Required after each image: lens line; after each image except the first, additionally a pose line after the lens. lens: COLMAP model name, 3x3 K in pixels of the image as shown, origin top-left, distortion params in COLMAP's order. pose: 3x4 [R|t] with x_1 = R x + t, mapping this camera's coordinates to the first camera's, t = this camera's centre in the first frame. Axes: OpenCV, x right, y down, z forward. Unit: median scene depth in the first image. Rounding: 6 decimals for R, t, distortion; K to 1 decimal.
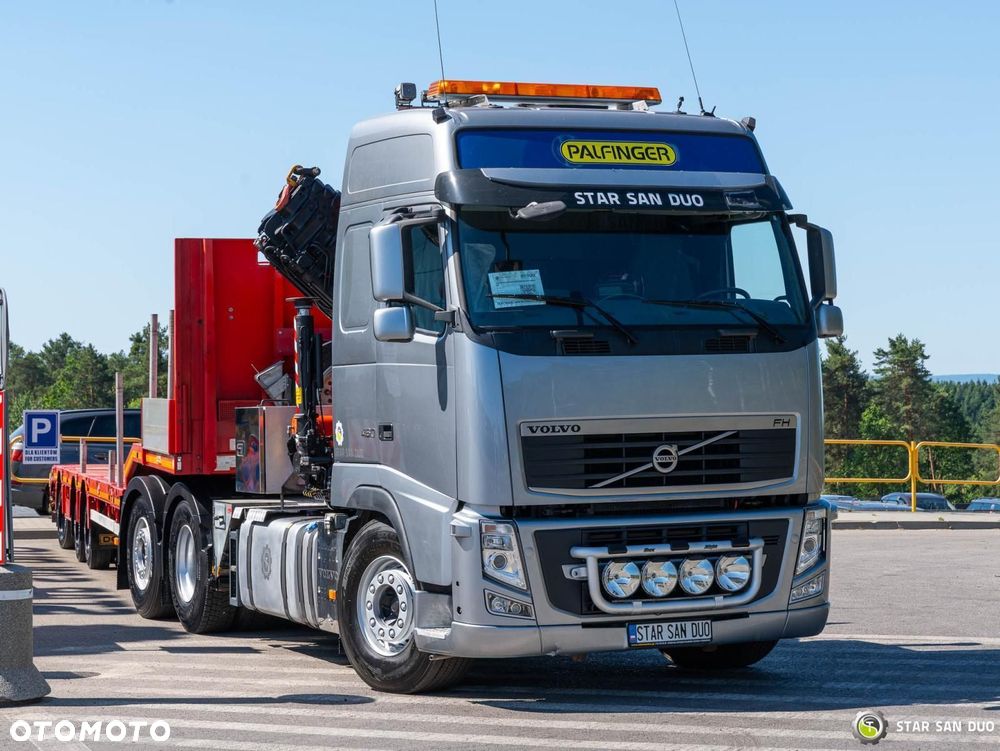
lens RADIAL K [[2292.9, 0, 500.0], [0, 2292.9, 375.5], [0, 0, 1]] dist [-0.074694, -0.080843]
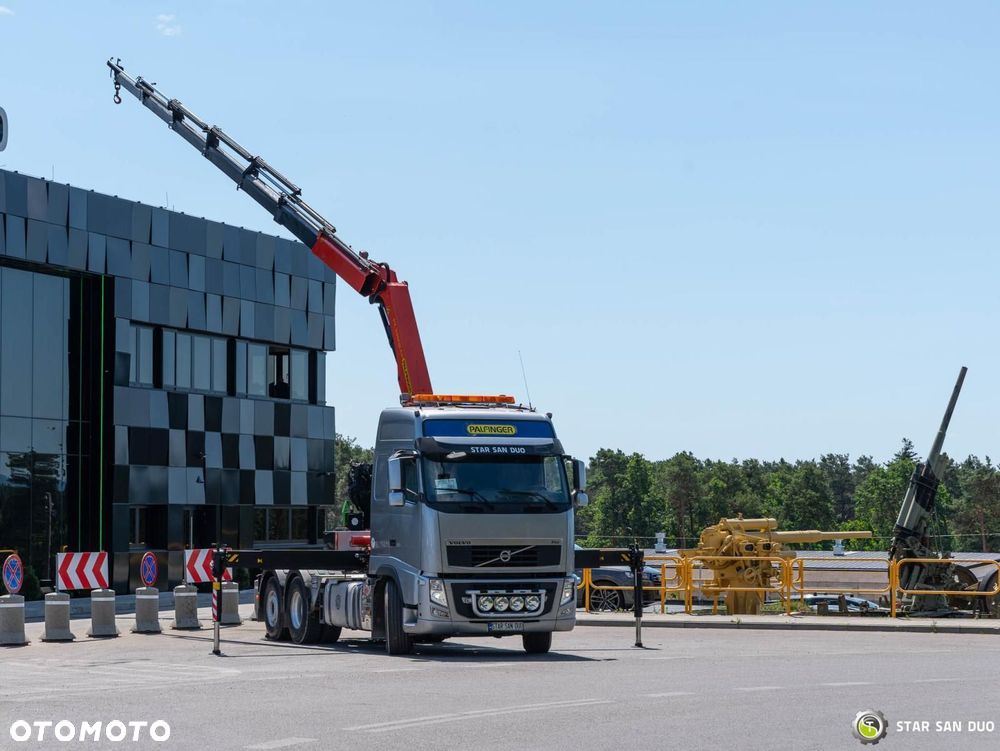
lens RADIAL K [[4016.5, 0, 500.0], [0, 4016.5, 375.5], [0, 0, 1]] dist [0.022720, -0.176442]
pose [[0.999436, 0.017311, -0.028791, 0.187663], [-0.018037, 0.999521, -0.025159, -0.049174], [0.028341, 0.025664, 0.999269, -3.336943]]
